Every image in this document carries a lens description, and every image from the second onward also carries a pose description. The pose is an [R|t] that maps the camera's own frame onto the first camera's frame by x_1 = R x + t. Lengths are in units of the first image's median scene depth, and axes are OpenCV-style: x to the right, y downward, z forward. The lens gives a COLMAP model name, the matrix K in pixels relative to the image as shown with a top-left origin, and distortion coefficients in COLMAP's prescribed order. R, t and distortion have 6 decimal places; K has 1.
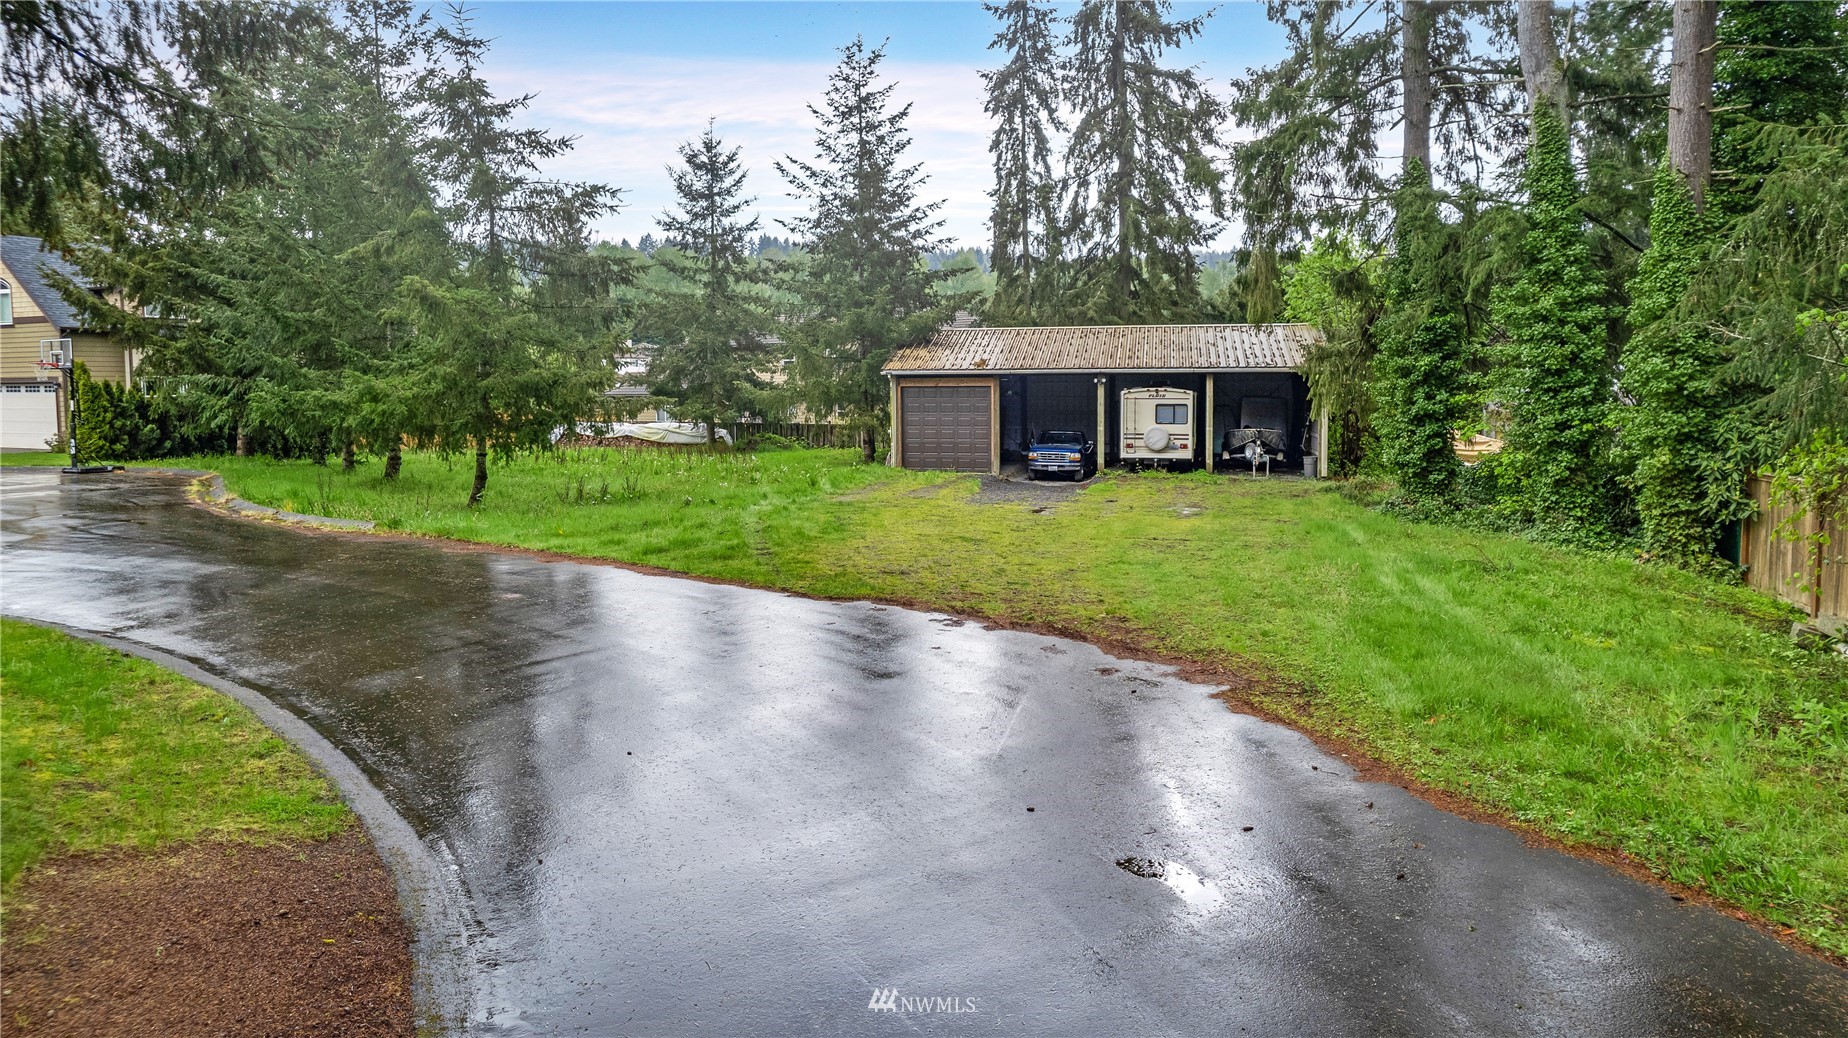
lens RADIAL K [[1318.1, 0, 923.7], [0, 1318.1, 502.2], [0, 0, 1]] dist [-0.070420, 0.010390]
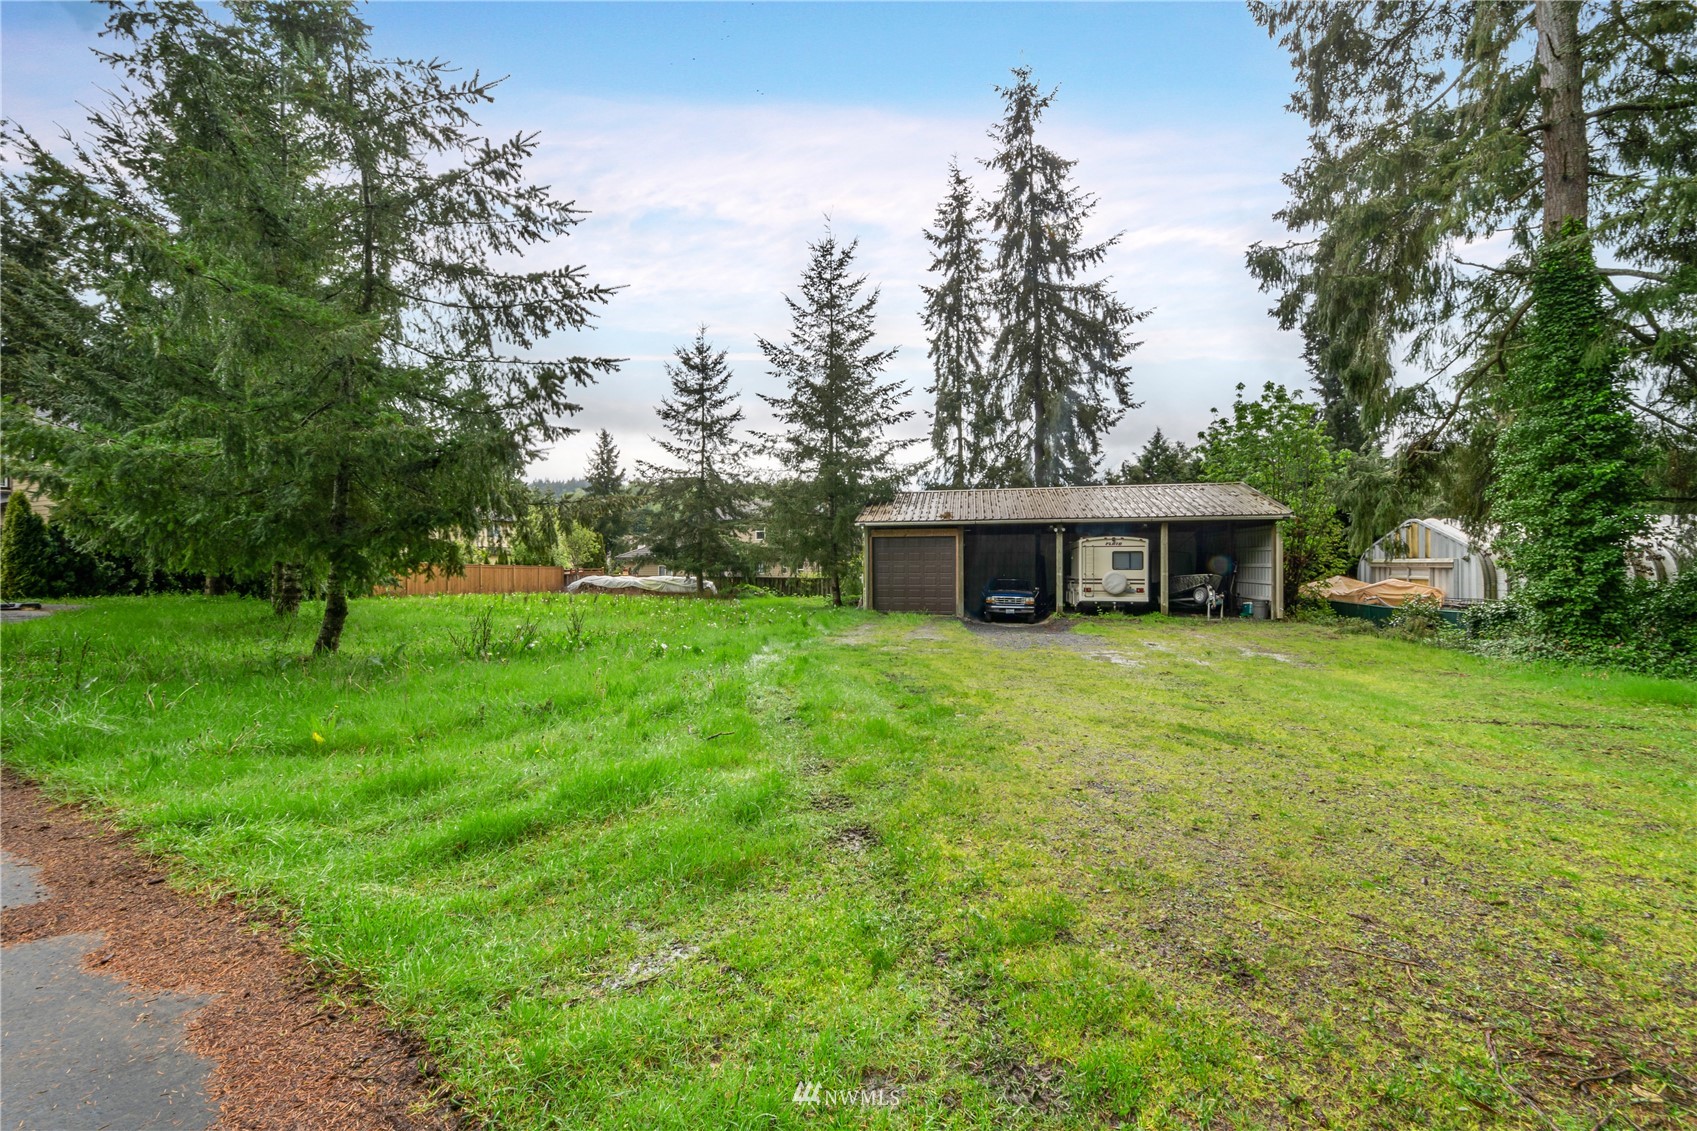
lens RADIAL K [[754.3, 0, 837.8], [0, 754.3, 575.9], [0, 0, 1]] dist [-0.000999, -0.000212]
pose [[0.999813, 0.002078, 0.019247, -0.054456], [-0.000528, 0.996778, -0.080202, -0.004165], [-0.019351, 0.080177, 0.996593, 0.346400]]
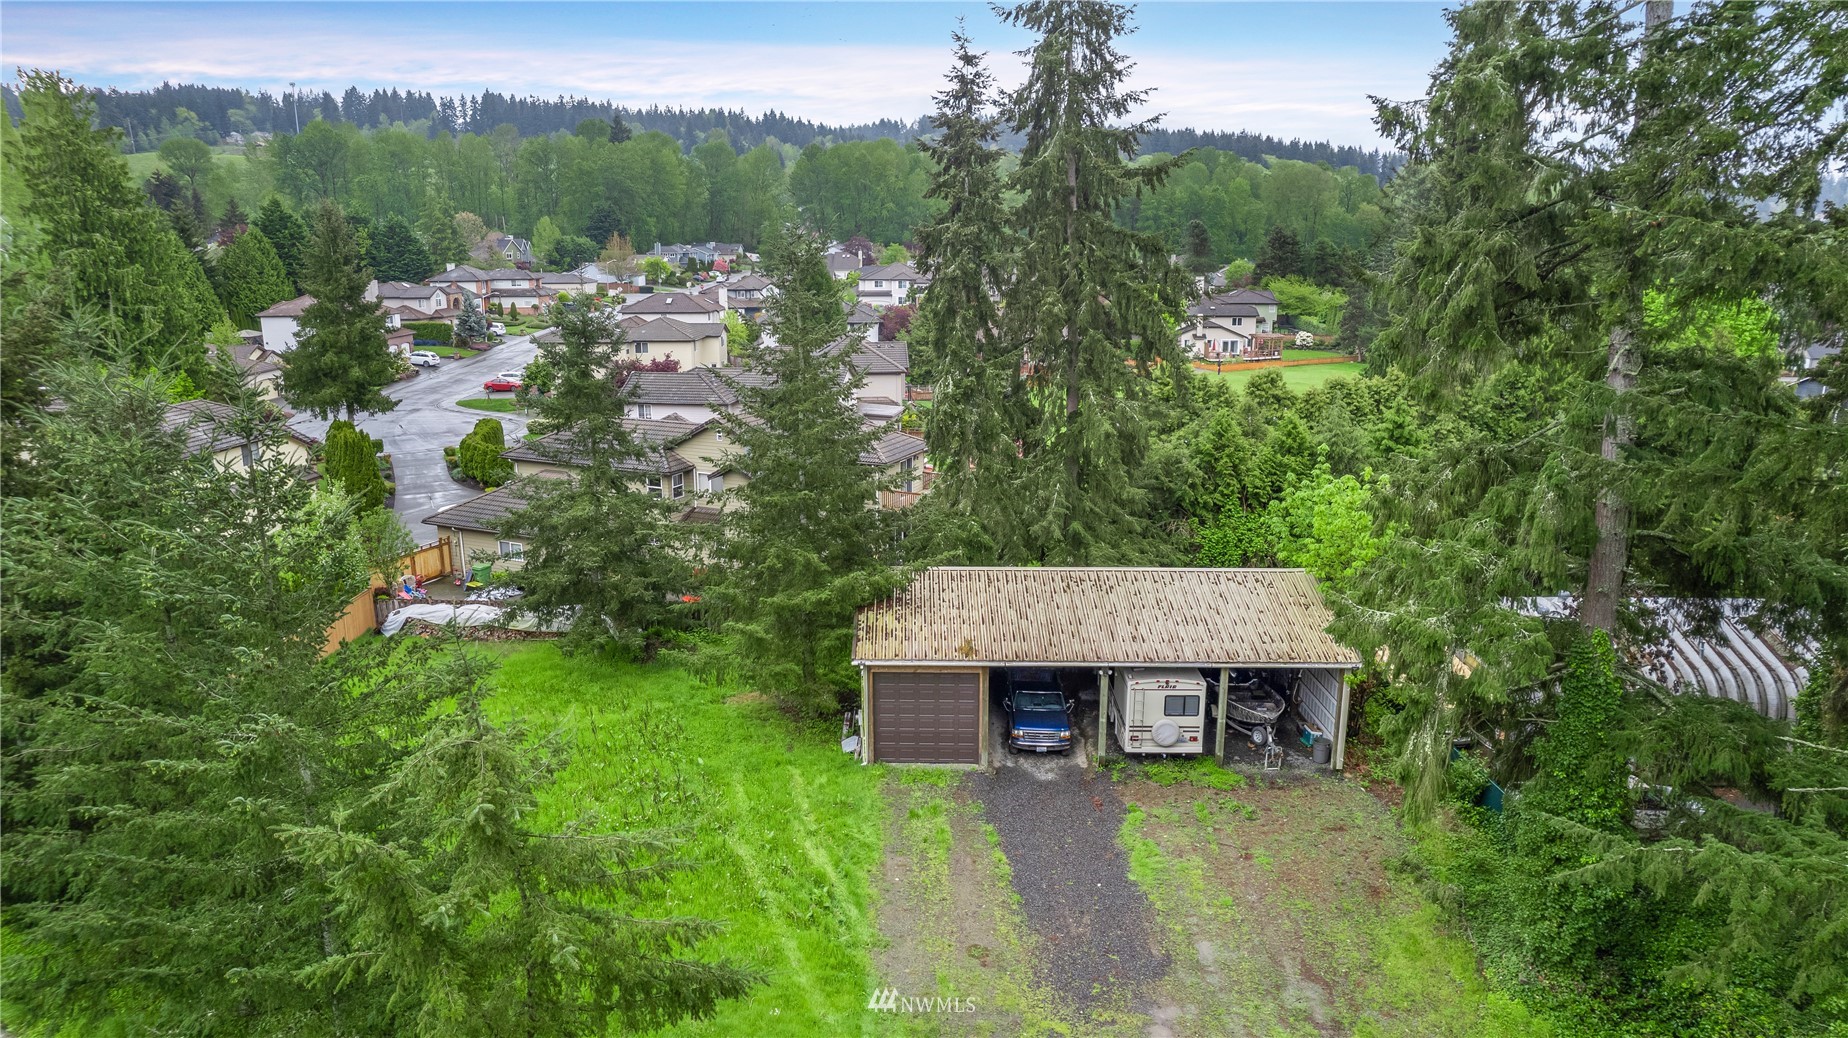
lens RADIAL K [[1318.1, 0, 931.0], [0, 1318.1, 520.3], [0, 0, 1]] dist [-0.070420, 0.010390]
pose [[0.976723, -0.047743, 0.209126, -0.145268], [0.013151, 0.986411, 0.163772, -0.305885], [-0.214103, -0.157210, 0.964077, 0.164846]]
